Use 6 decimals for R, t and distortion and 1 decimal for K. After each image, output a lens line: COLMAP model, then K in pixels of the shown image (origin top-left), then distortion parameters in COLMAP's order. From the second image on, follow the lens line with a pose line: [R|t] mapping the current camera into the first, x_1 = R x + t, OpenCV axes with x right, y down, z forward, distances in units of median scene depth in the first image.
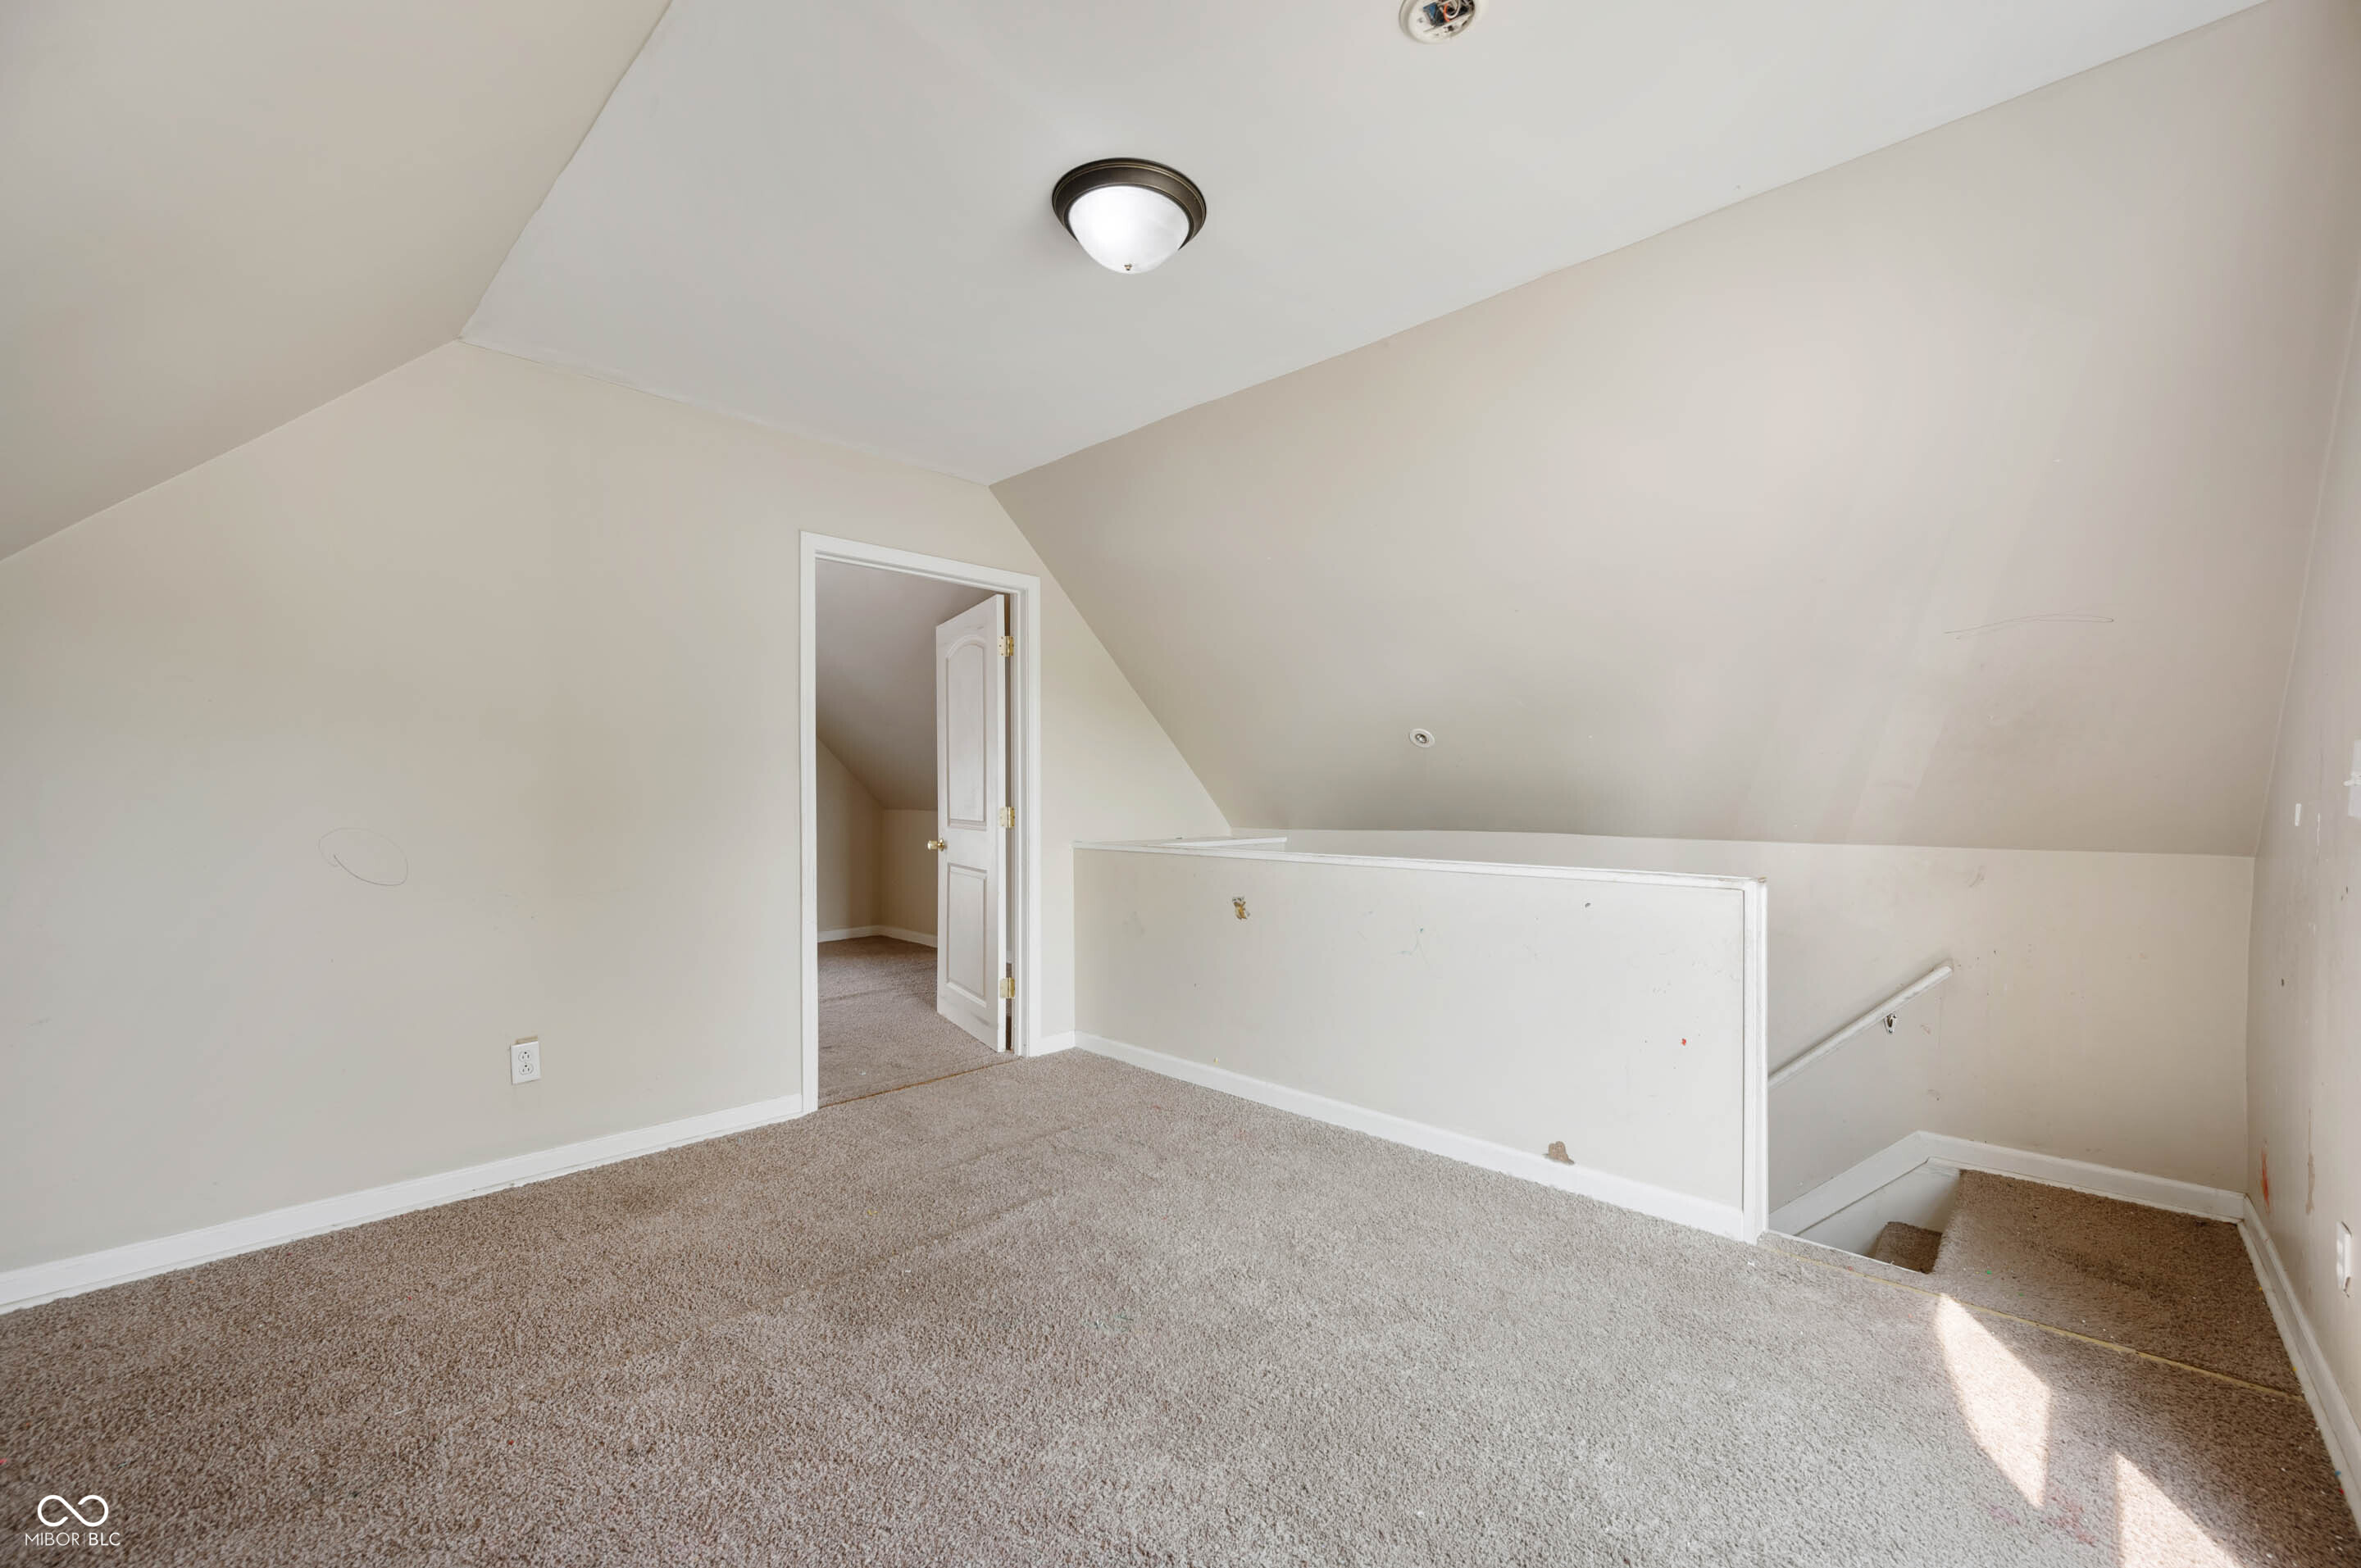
lens RADIAL K [[949.1, 0, 1185.6], [0, 949.1, 788.1], [0, 0, 1]] dist [-0.002595, -0.000266]
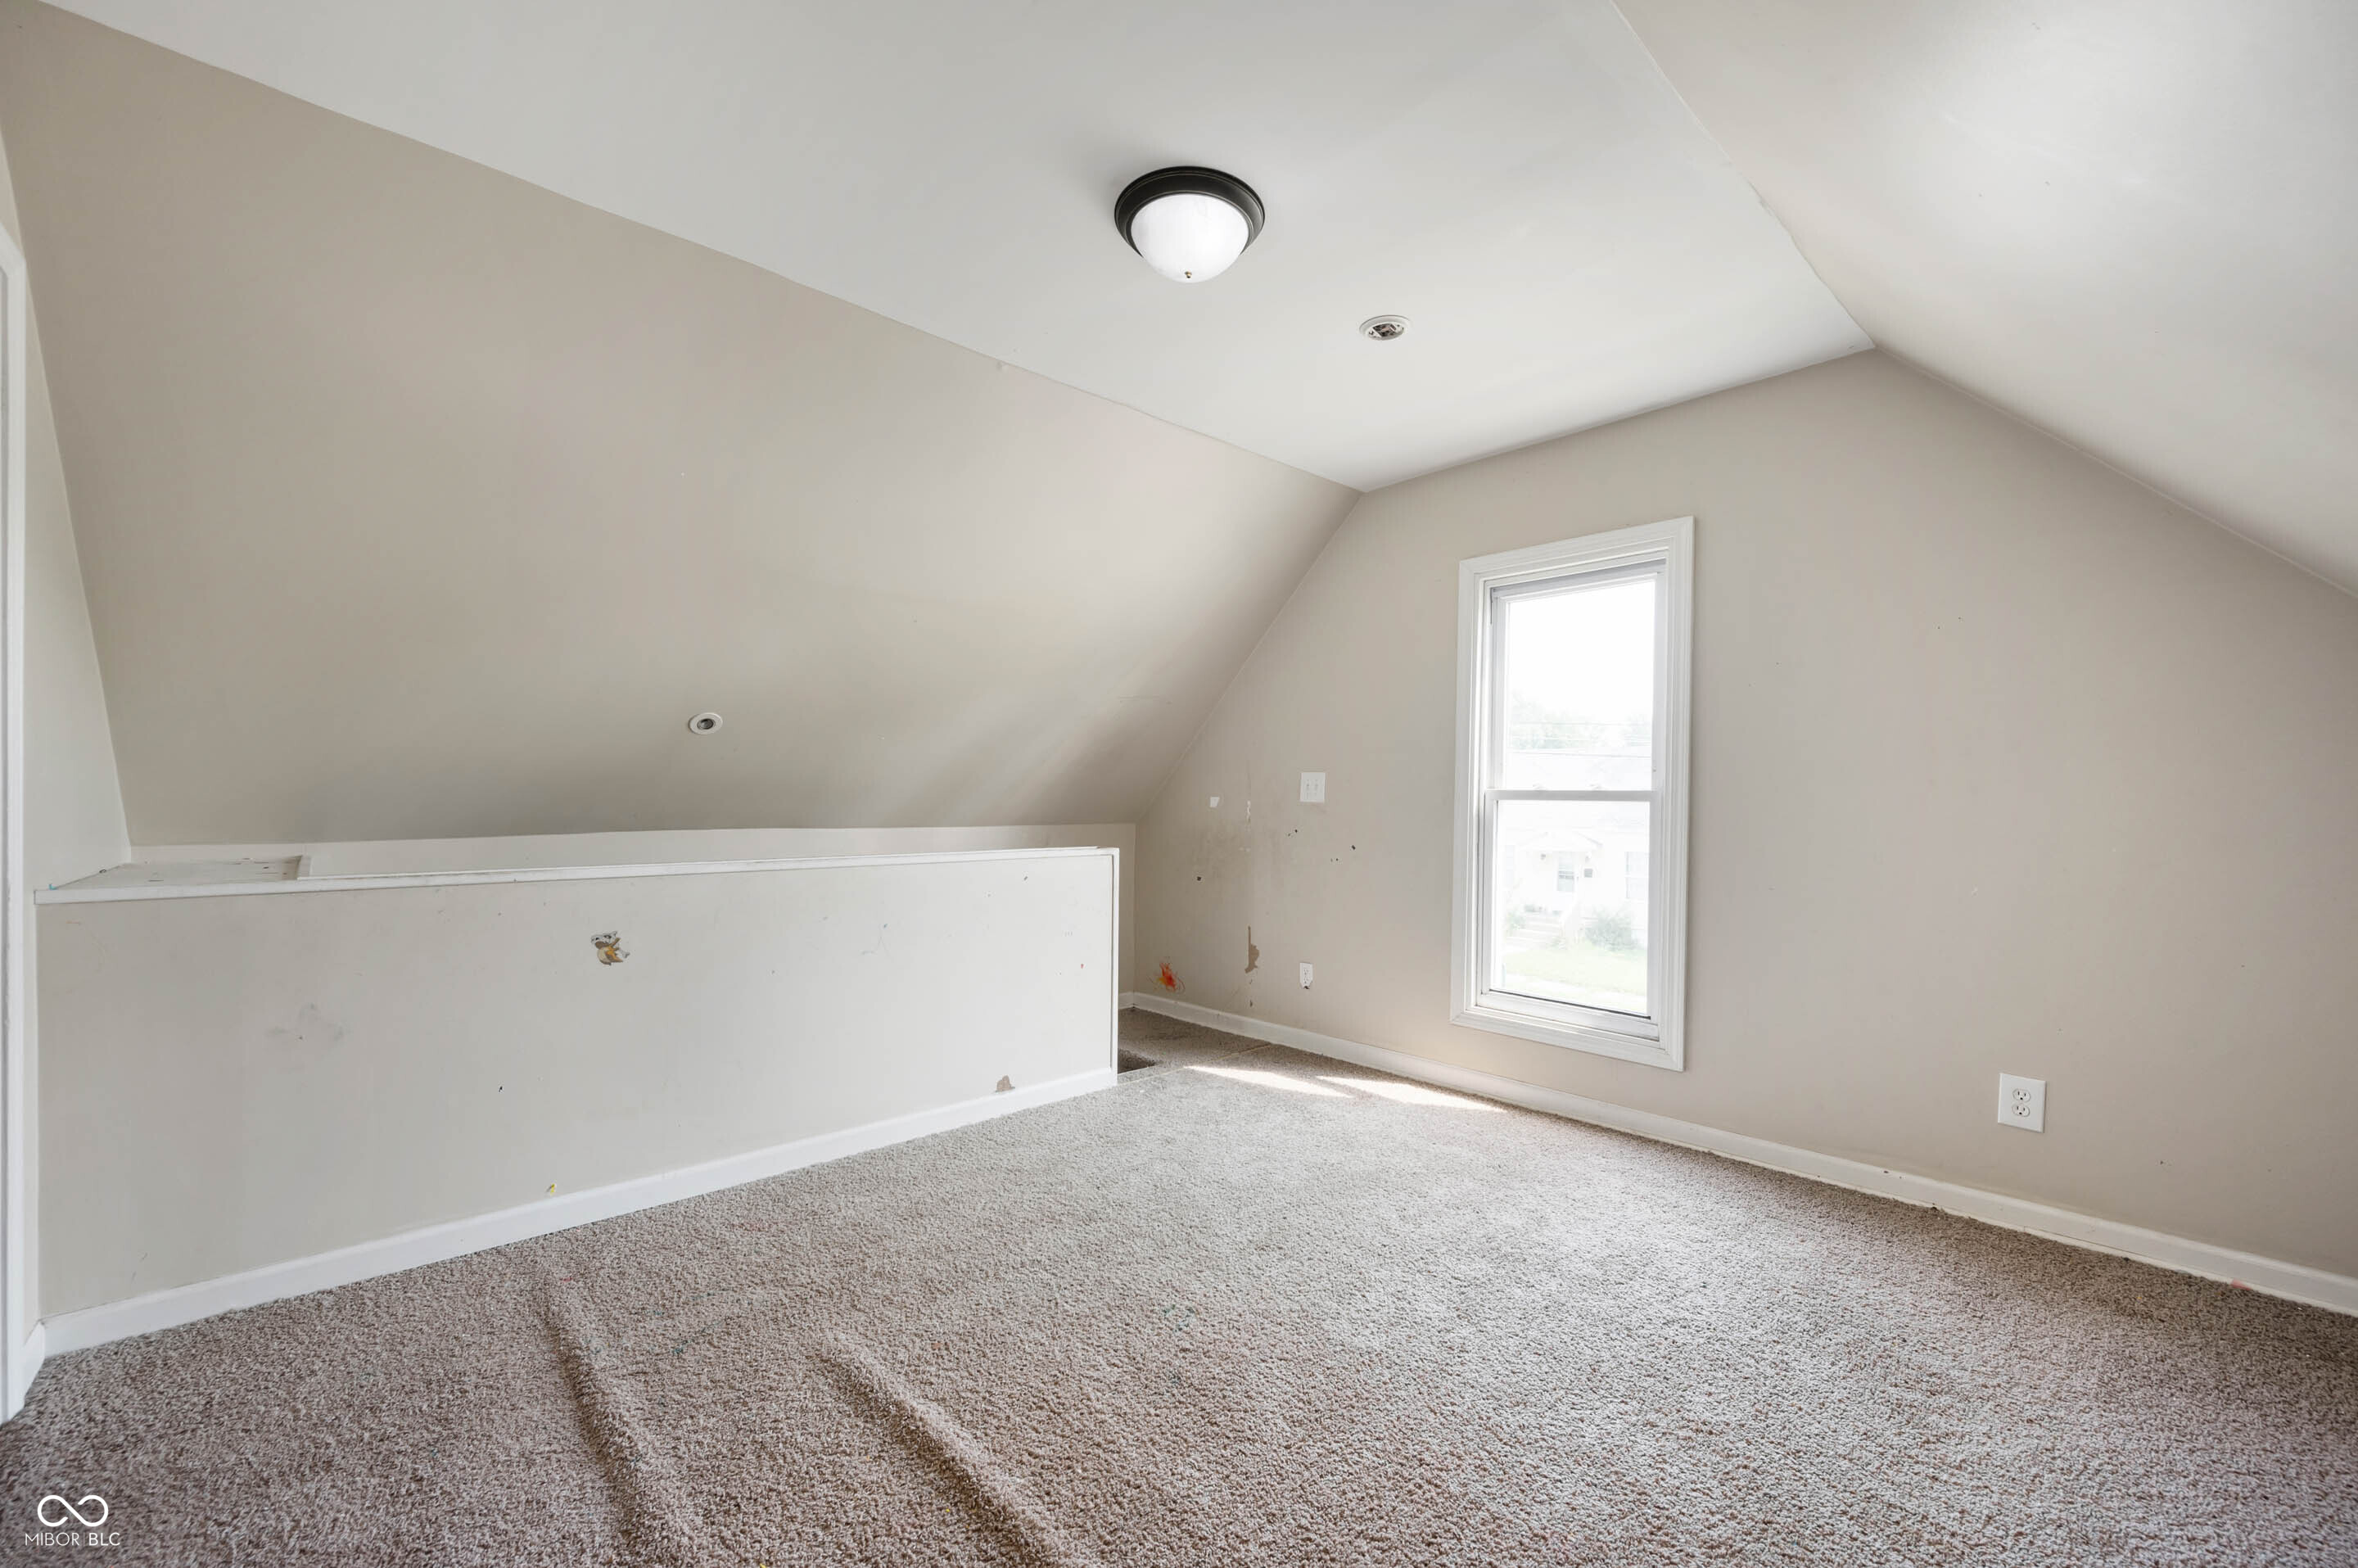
lens RADIAL K [[948.0, 0, 1184.0], [0, 948.0, 788.1], [0, 0, 1]] dist [-0.002595, -0.000266]
pose [[0.069906, 0.003690, 0.997547, -0.804248], [-0.014178, 0.999896, -0.002706, 0.004321], [-0.997453, -0.013954, 0.069951, 0.692520]]
